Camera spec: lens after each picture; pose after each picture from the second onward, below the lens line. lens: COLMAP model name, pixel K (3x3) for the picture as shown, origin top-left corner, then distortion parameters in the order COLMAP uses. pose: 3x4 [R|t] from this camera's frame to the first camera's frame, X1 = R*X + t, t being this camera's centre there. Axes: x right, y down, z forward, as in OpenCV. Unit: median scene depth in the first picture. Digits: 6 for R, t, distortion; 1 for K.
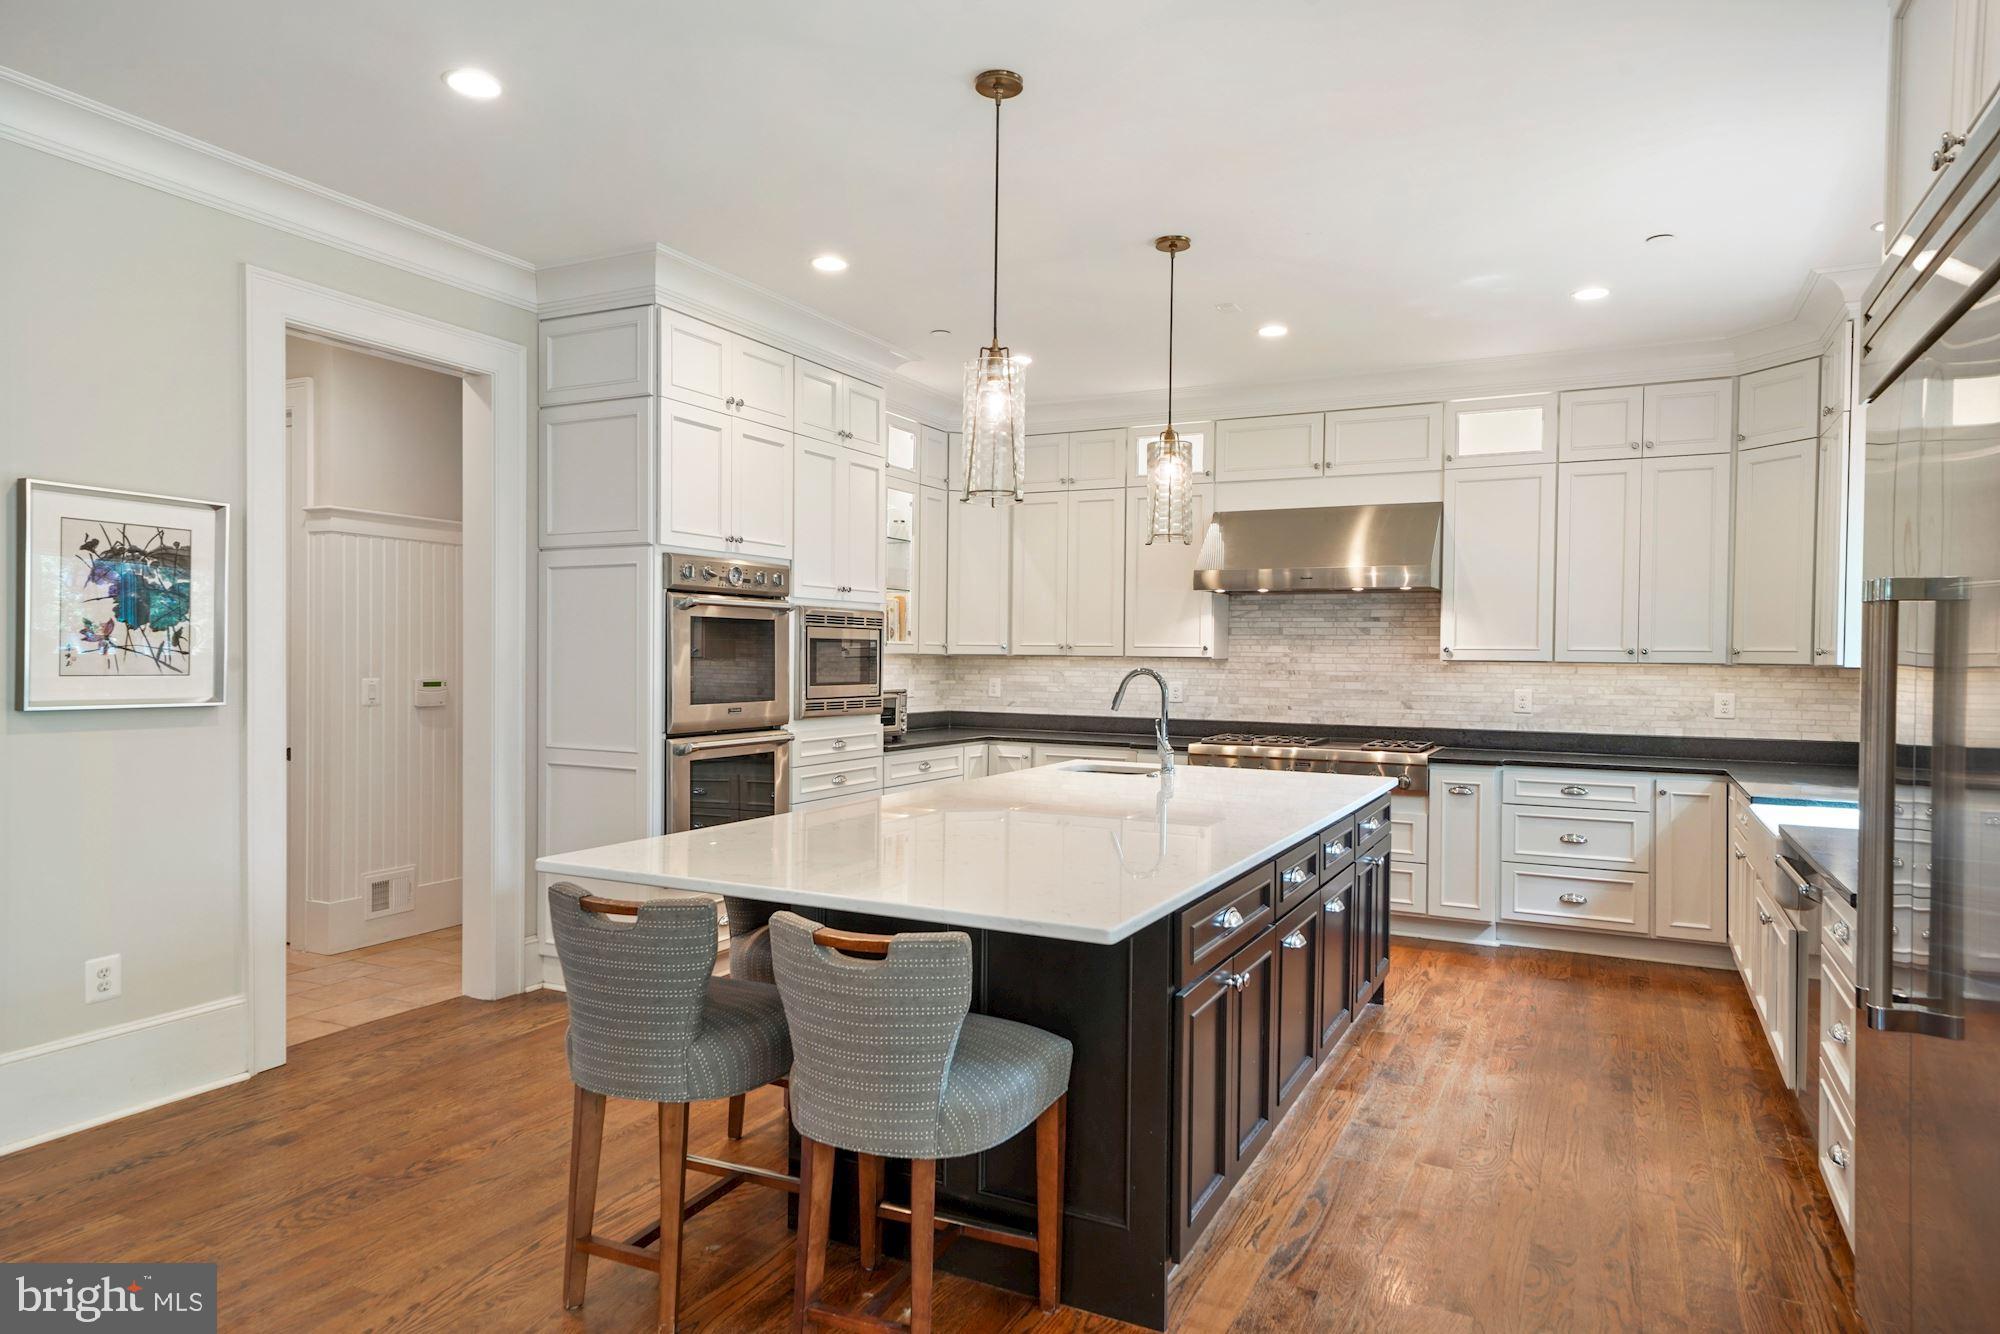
lens RADIAL K [[1146.5, 0, 1001.6], [0, 1146.5, 647.4], [0, 0, 1]] dist [0.001052, -0.000236]
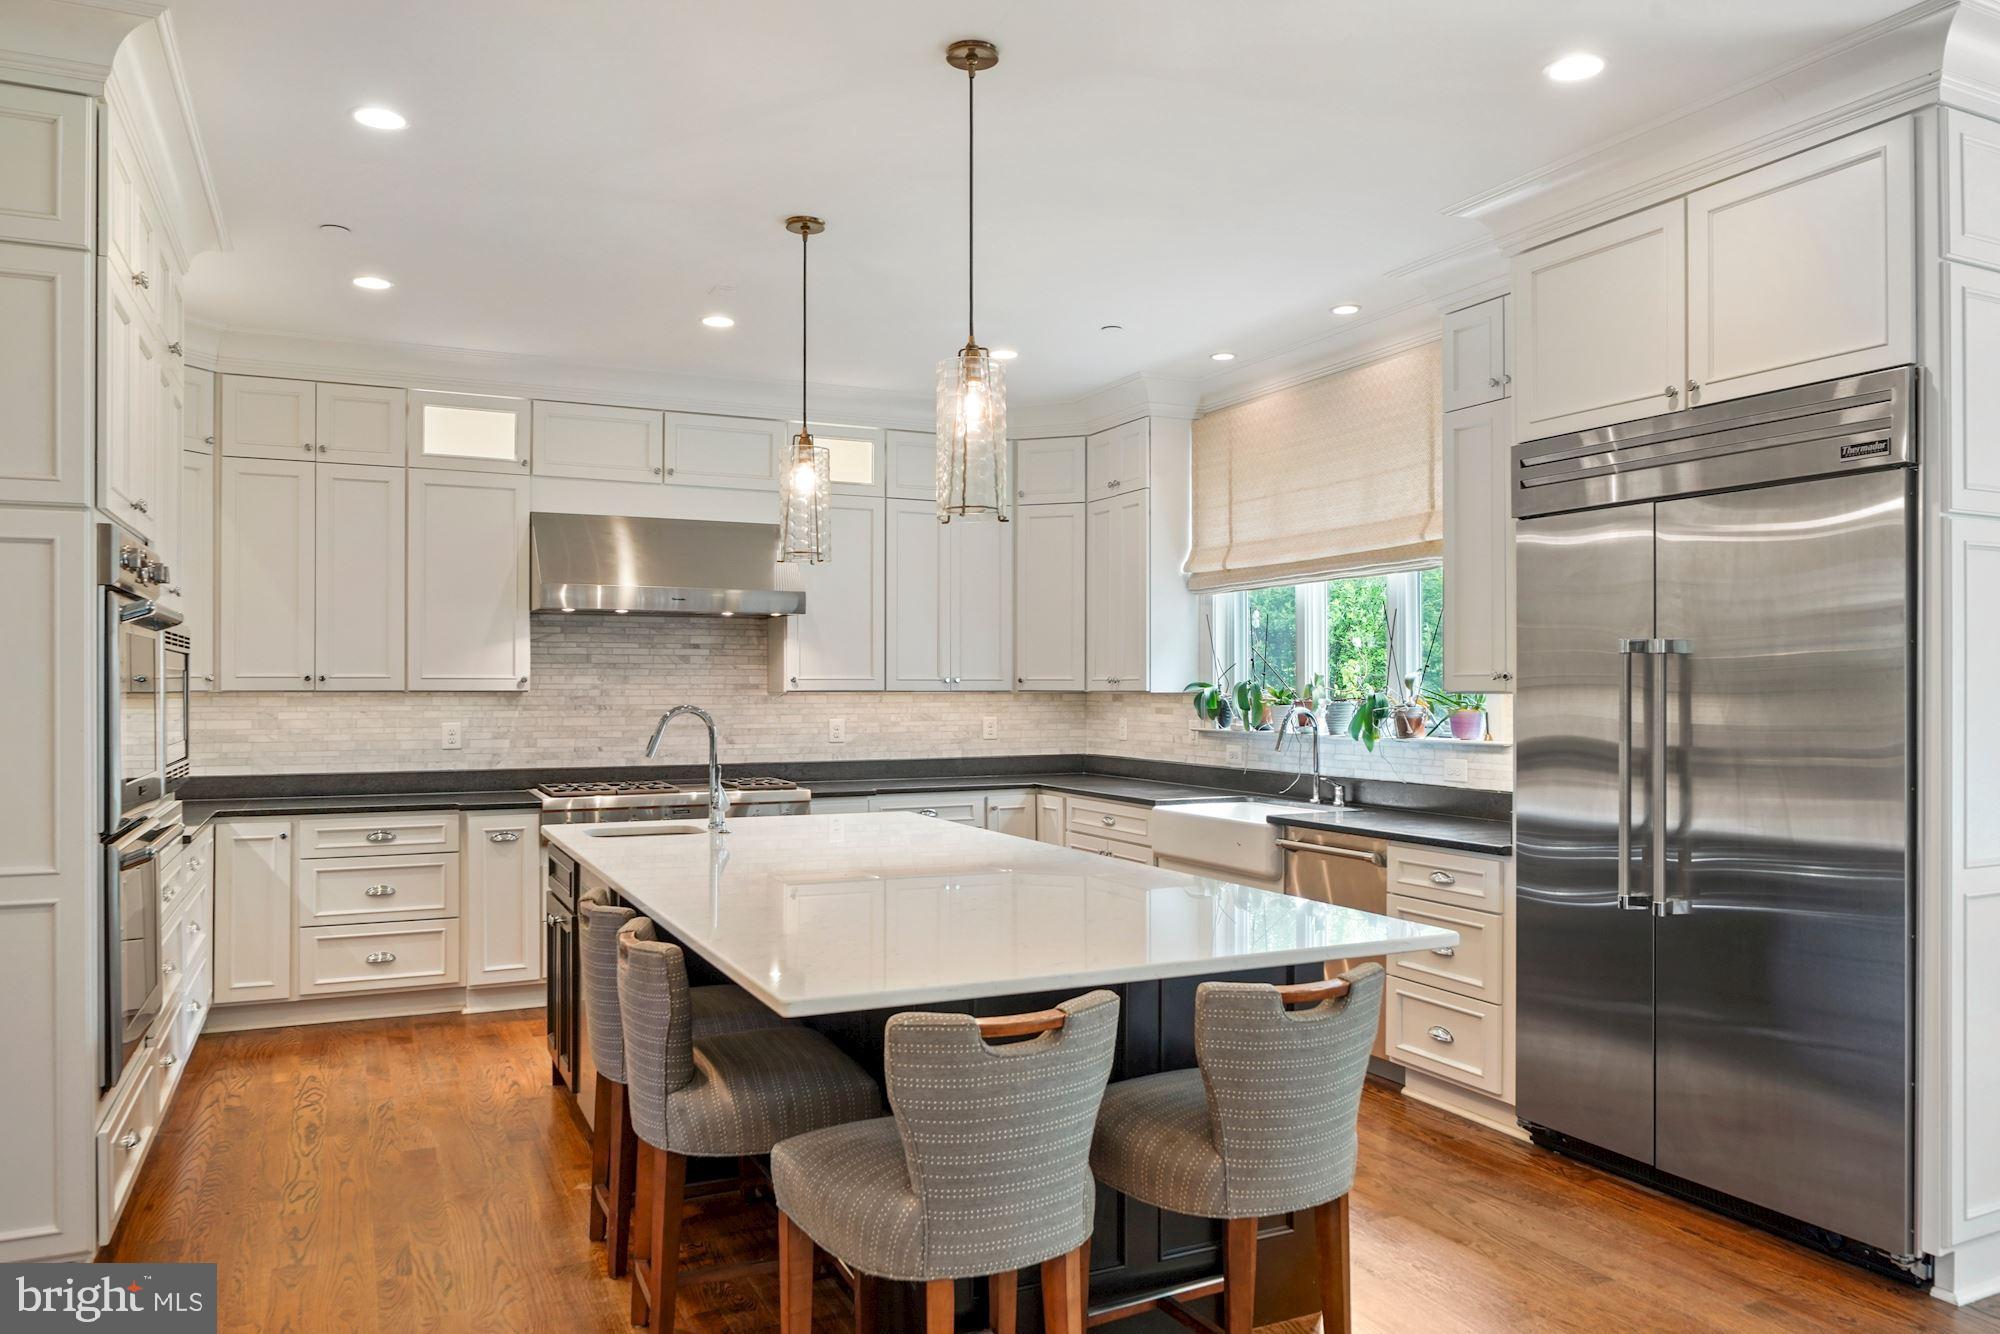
lens RADIAL K [[1371.4, 0, 1000.0], [0, 1371.4, 667.0], [0, 0, 1]] dist [-0.077379, 0.001022]
pose [[0.595819, 0.000836, 0.803119, -0.405371], [0.002116, 0.999994, -0.002610, -0.005070], [-0.803116, 0.003255, 0.595814, 0.171227]]
